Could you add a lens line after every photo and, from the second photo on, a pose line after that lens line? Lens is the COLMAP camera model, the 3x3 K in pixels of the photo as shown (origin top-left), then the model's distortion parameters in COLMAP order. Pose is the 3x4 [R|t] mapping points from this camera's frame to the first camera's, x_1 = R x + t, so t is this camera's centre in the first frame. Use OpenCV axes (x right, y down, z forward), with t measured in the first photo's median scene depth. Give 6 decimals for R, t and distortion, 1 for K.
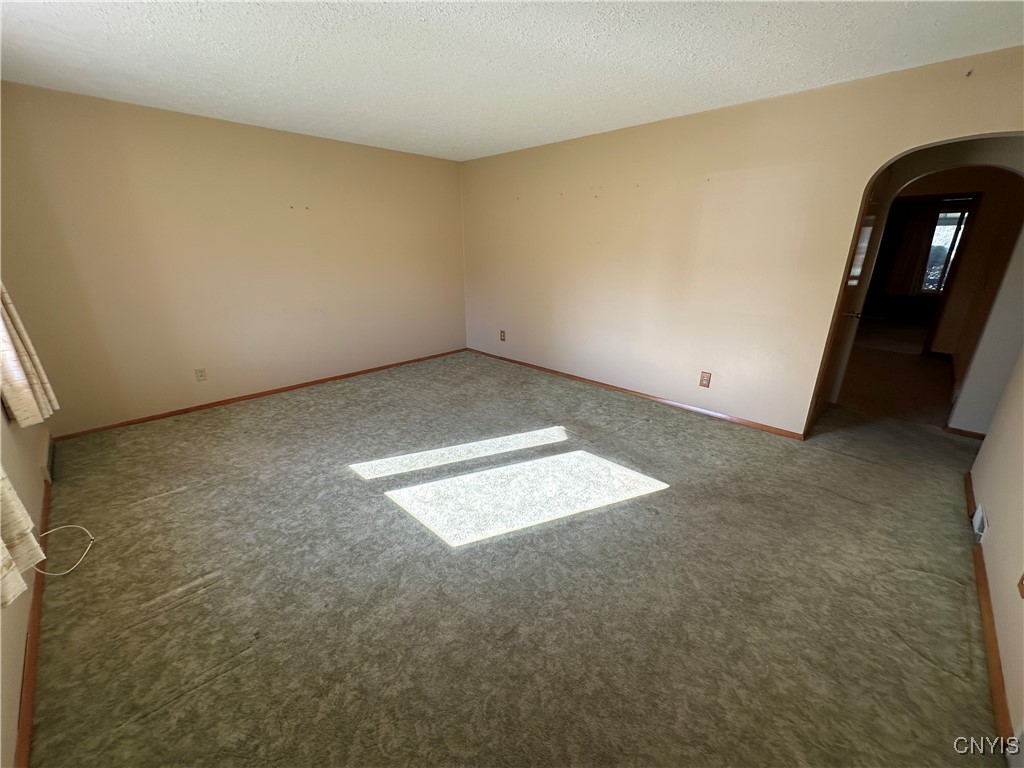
lens RADIAL K [[408.6, 0, 512.8], [0, 408.6, 386.9], [0, 0, 1]] dist [-0.001643, -0.000072]
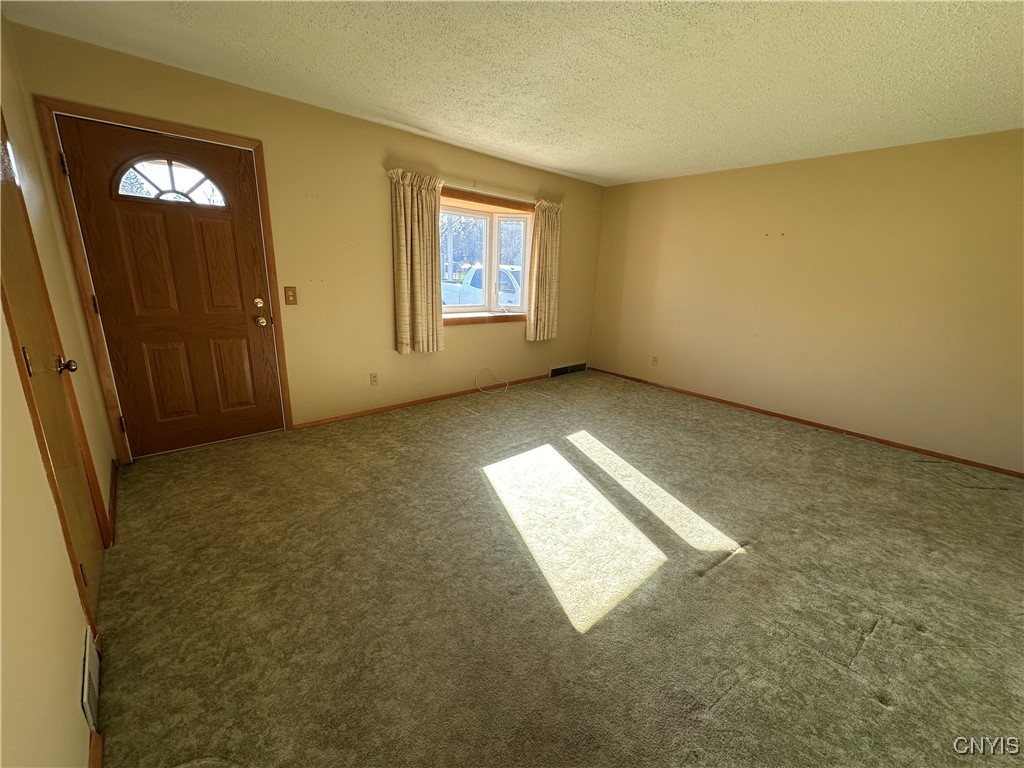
lens RADIAL K [[408.6, 0, 510.9], [0, 408.6, 382.4], [0, 0, 1]] dist [-0.001643, -0.000072]
pose [[-0.066998, 0.259501, -0.963416, 0.709500], [-0.366979, 0.891492, 0.265649, -0.173652], [0.927813, 0.371351, 0.035503, 0.596107]]
